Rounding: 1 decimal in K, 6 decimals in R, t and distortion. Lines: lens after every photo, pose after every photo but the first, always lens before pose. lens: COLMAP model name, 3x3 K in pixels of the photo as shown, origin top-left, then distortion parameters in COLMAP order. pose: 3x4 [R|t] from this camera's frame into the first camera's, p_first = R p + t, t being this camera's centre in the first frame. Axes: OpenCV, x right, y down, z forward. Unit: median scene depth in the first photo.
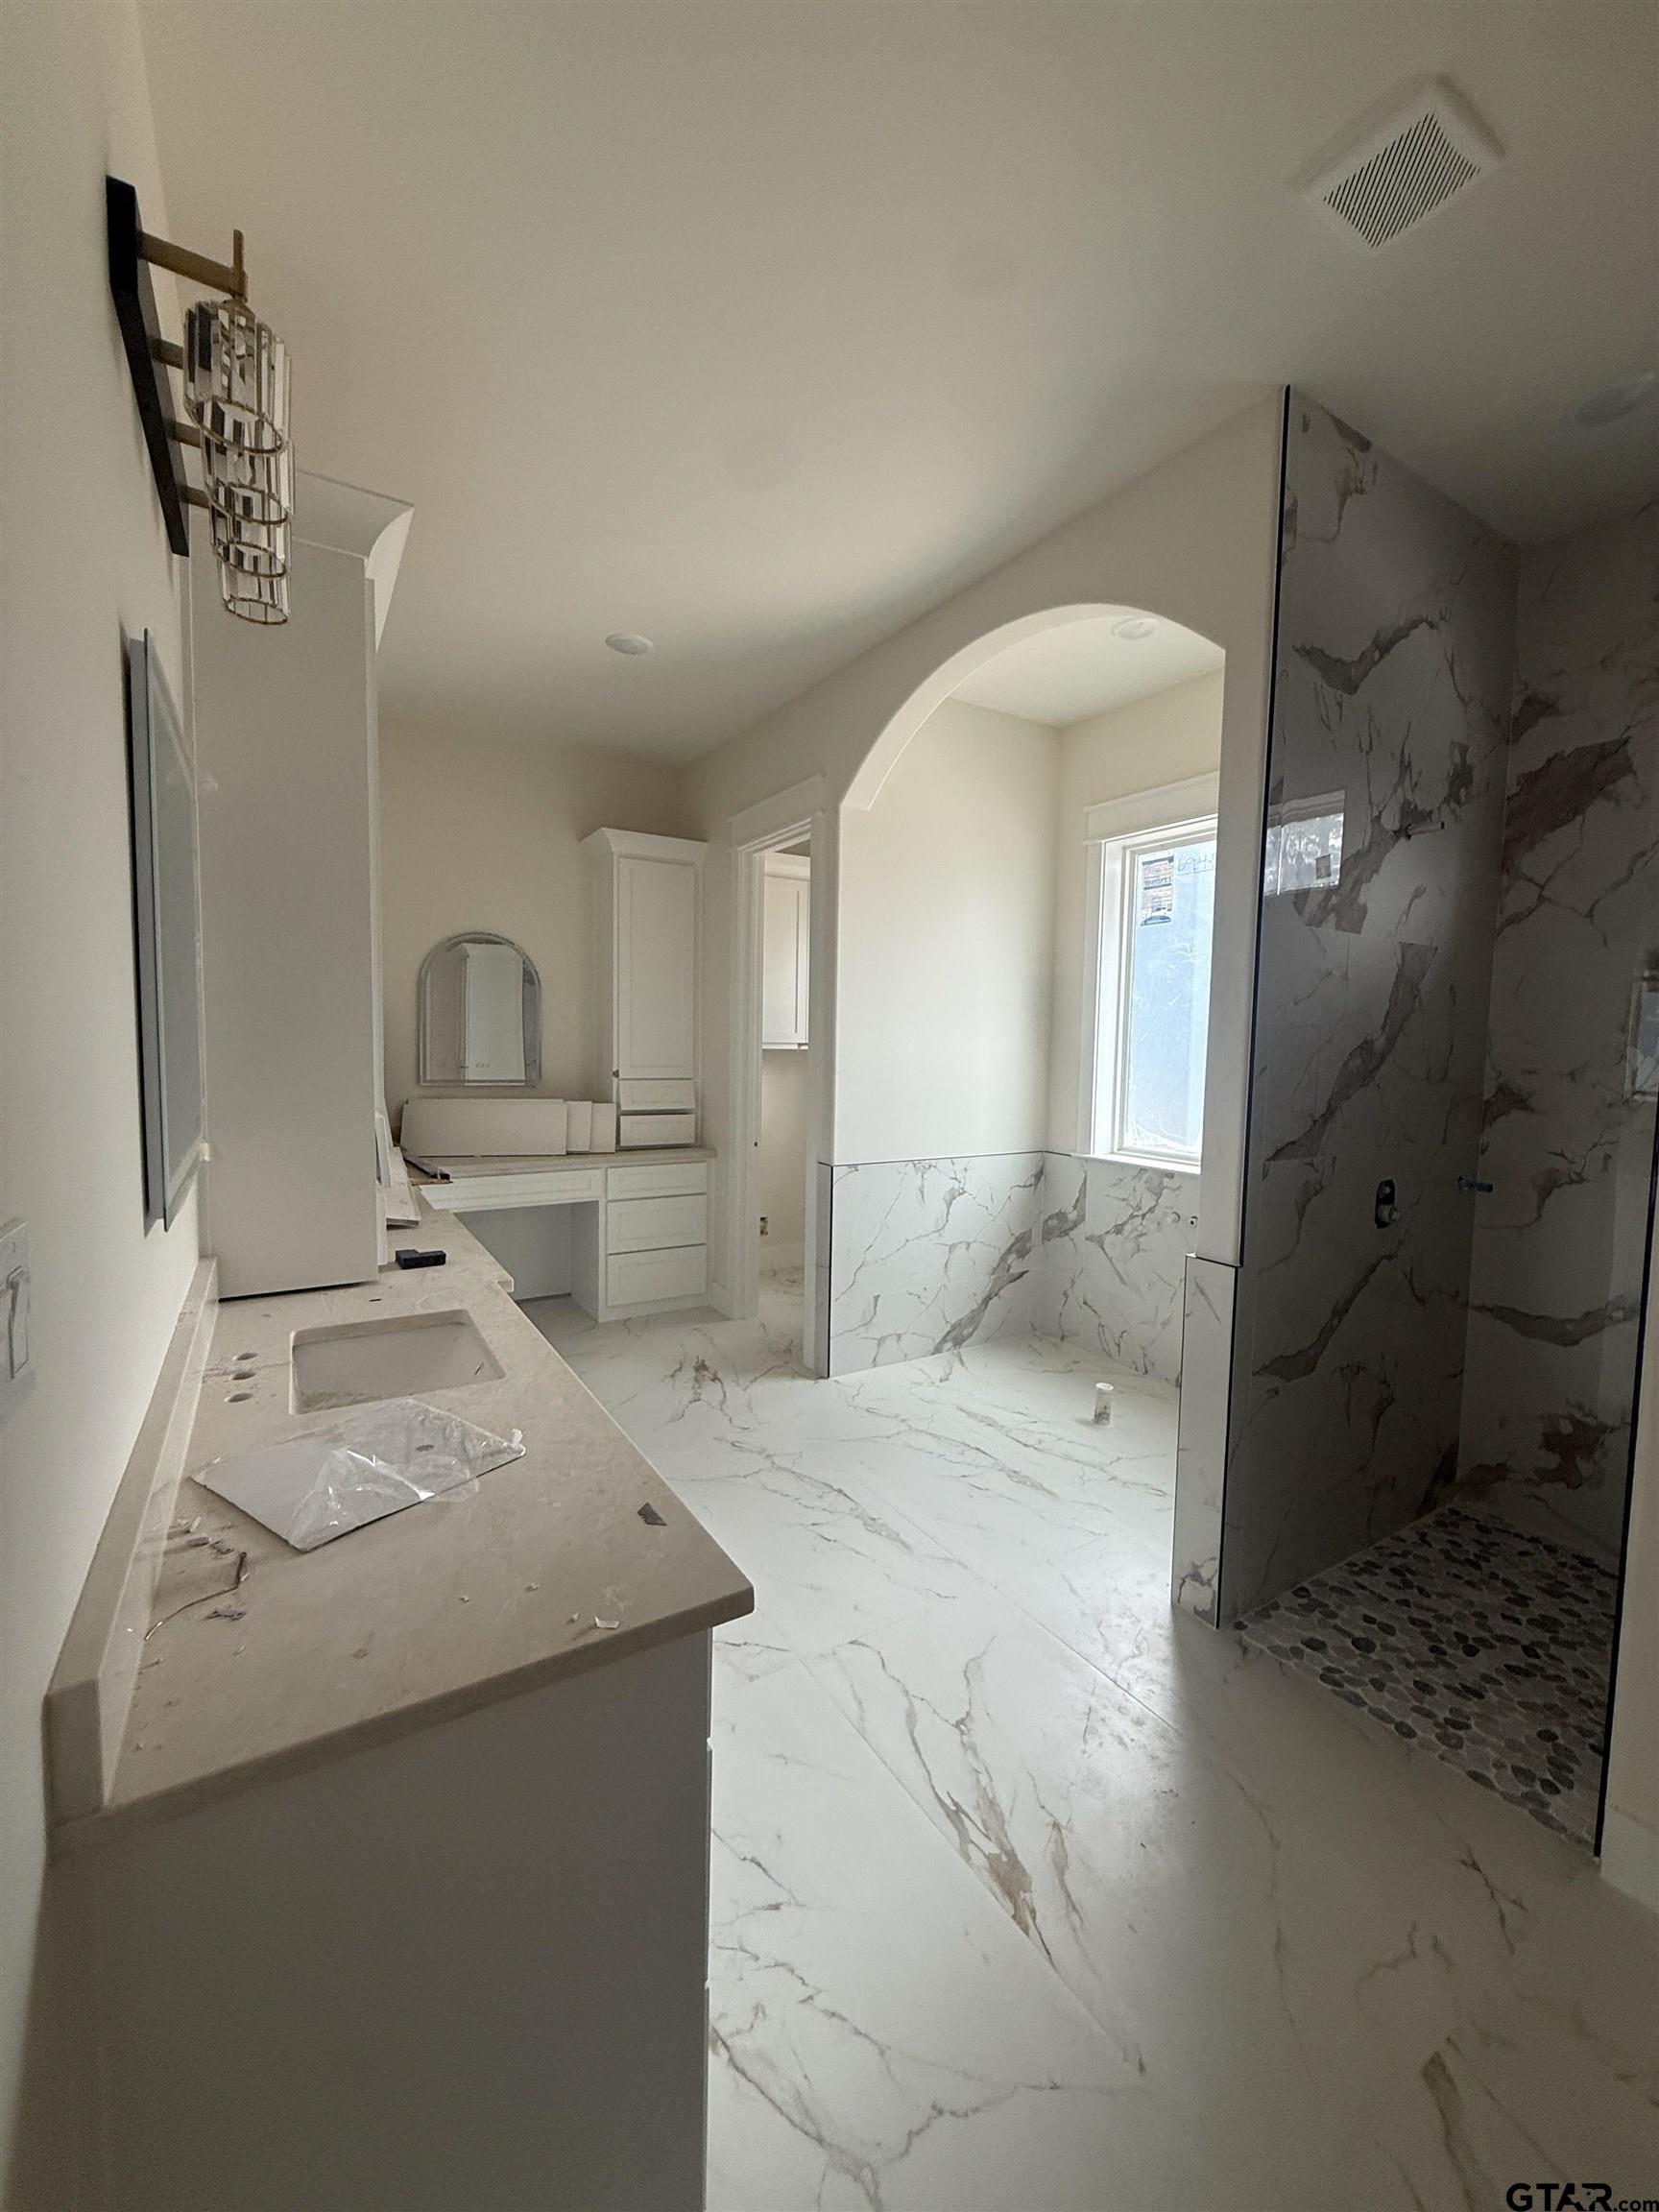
lens RADIAL K [[882.3, 0, 833.5], [0, 882.3, 1101.9], [0, 0, 1]] dist [0.000857, 0.000068]
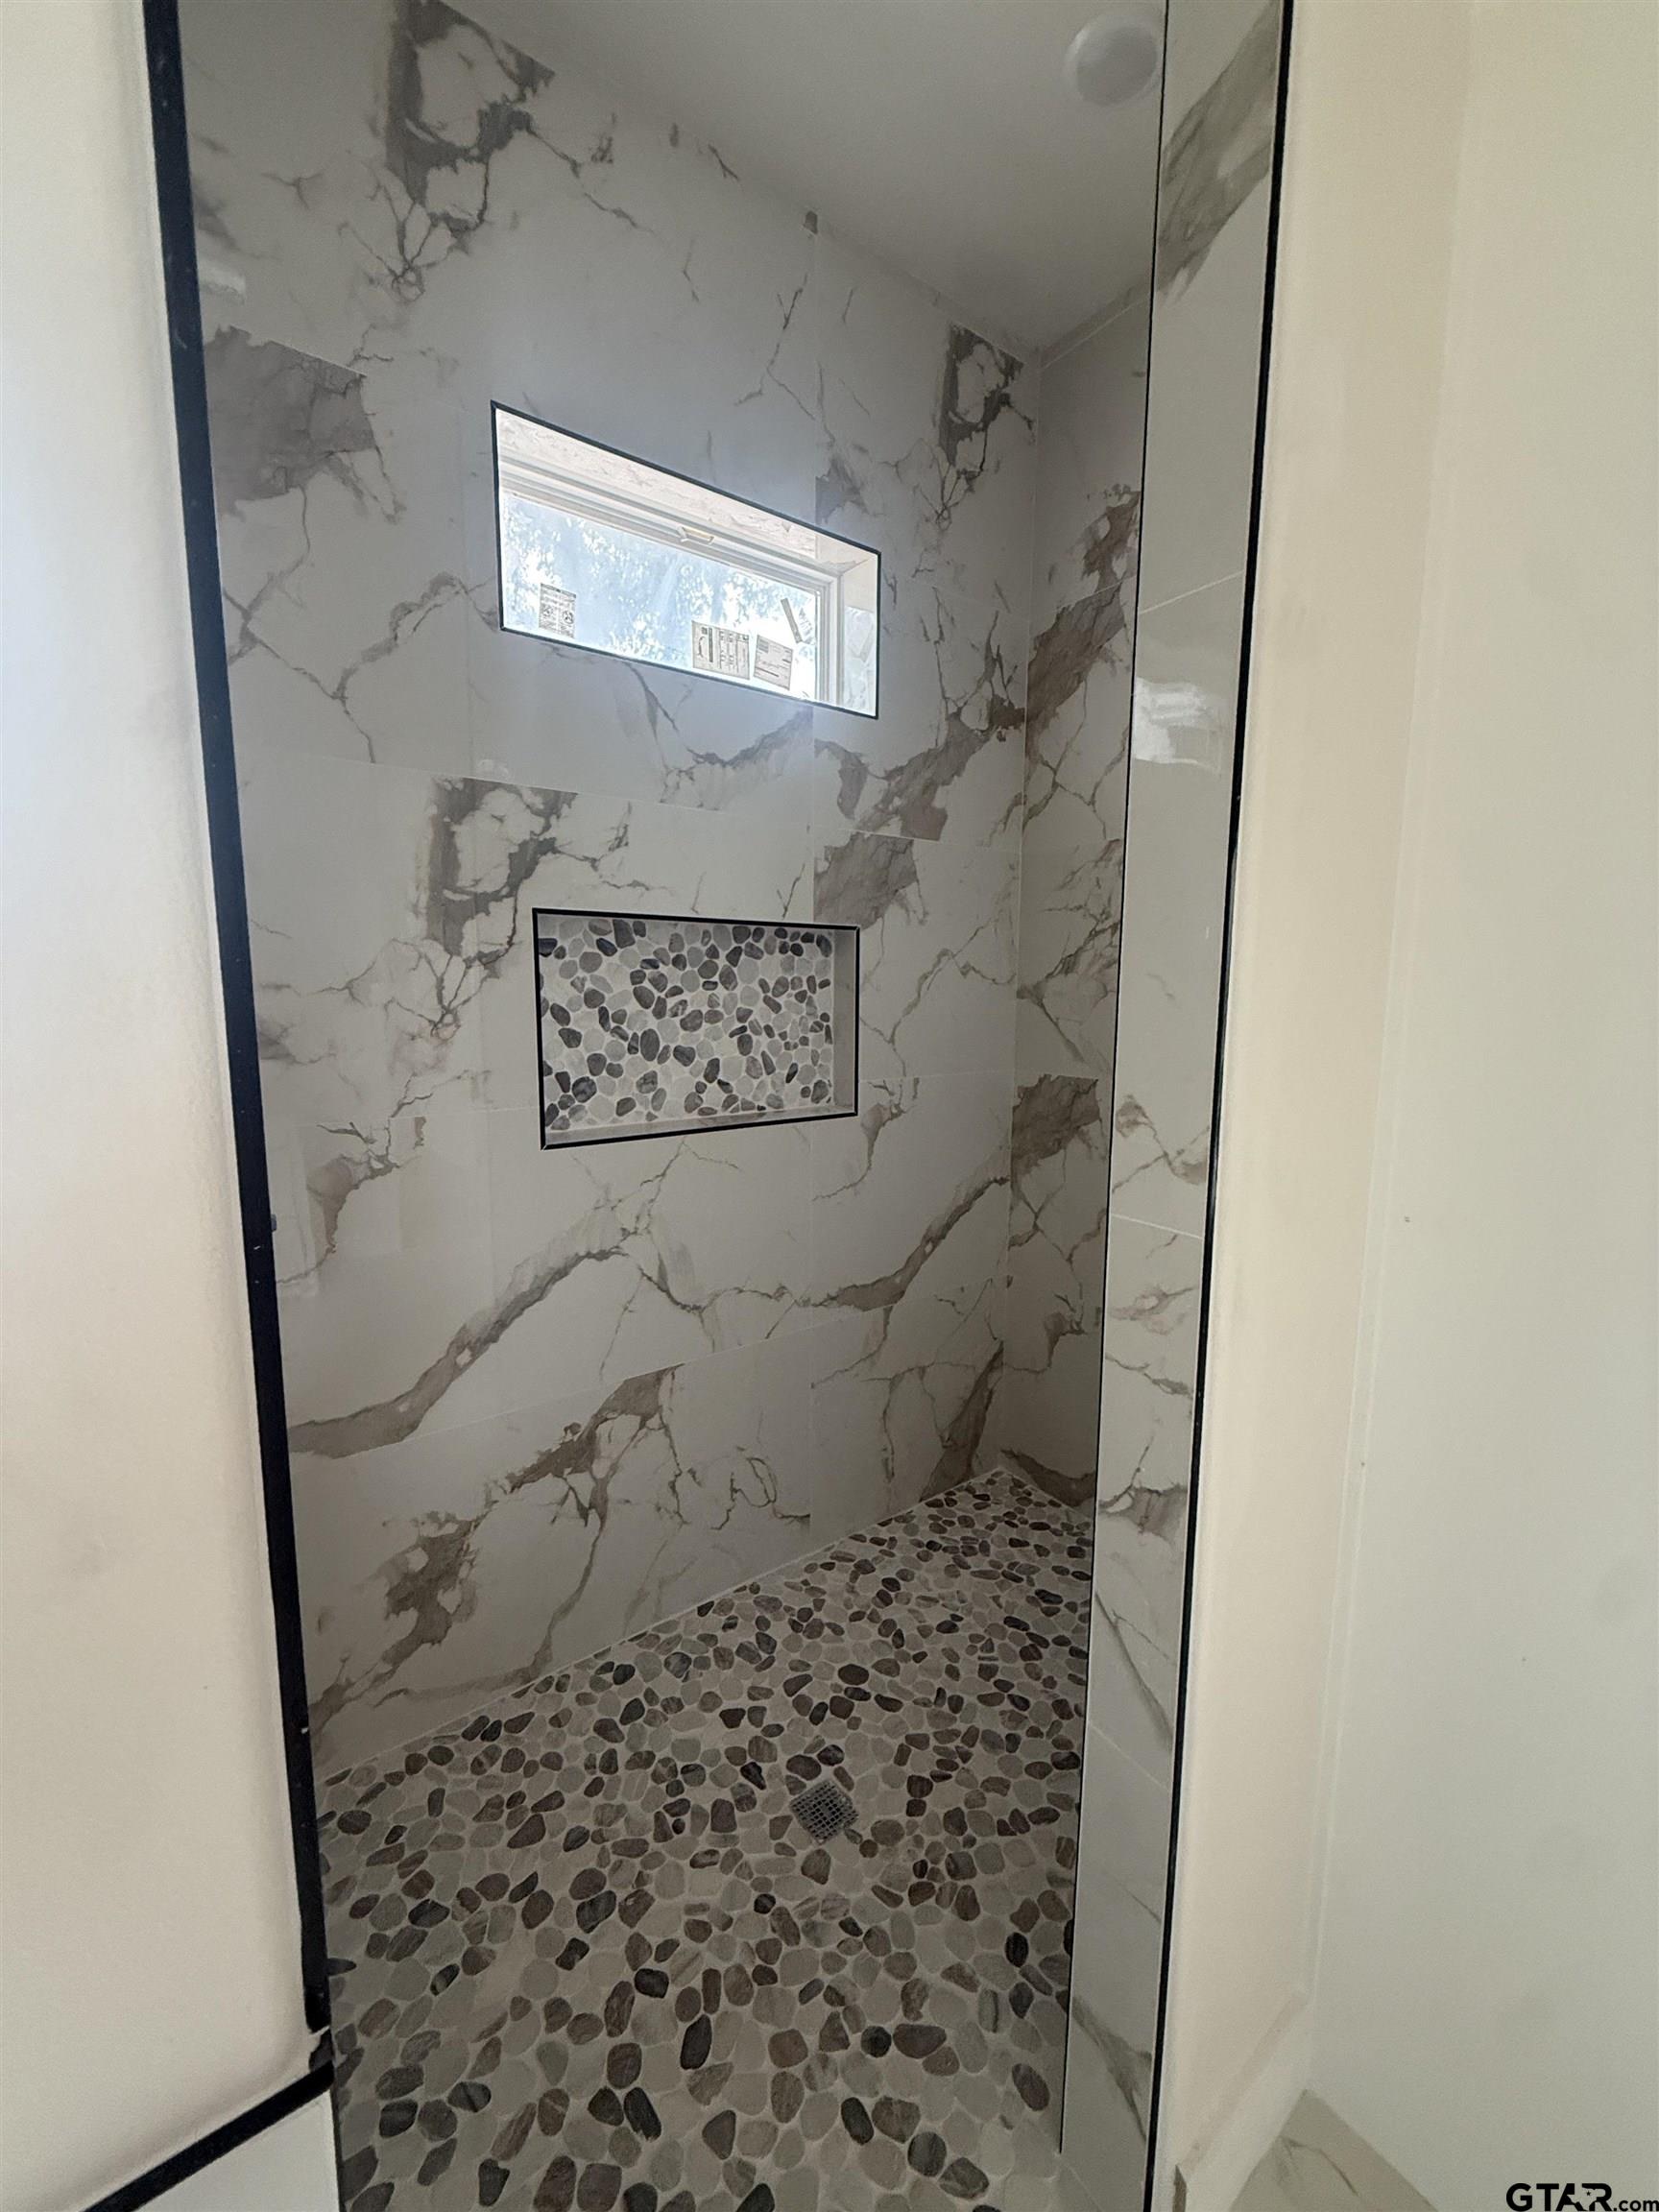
lens RADIAL K [[882.3, 0, 827.8], [0, 882.3, 1100.2], [0, 0, 1]] dist [0.000857, 0.000068]
pose [[-0.086639, -0.152451, 0.984506, 0.257111], [0.055807, 0.985928, 0.157582, -0.033844], [-0.994675, 0.068595, -0.076912, 0.779922]]
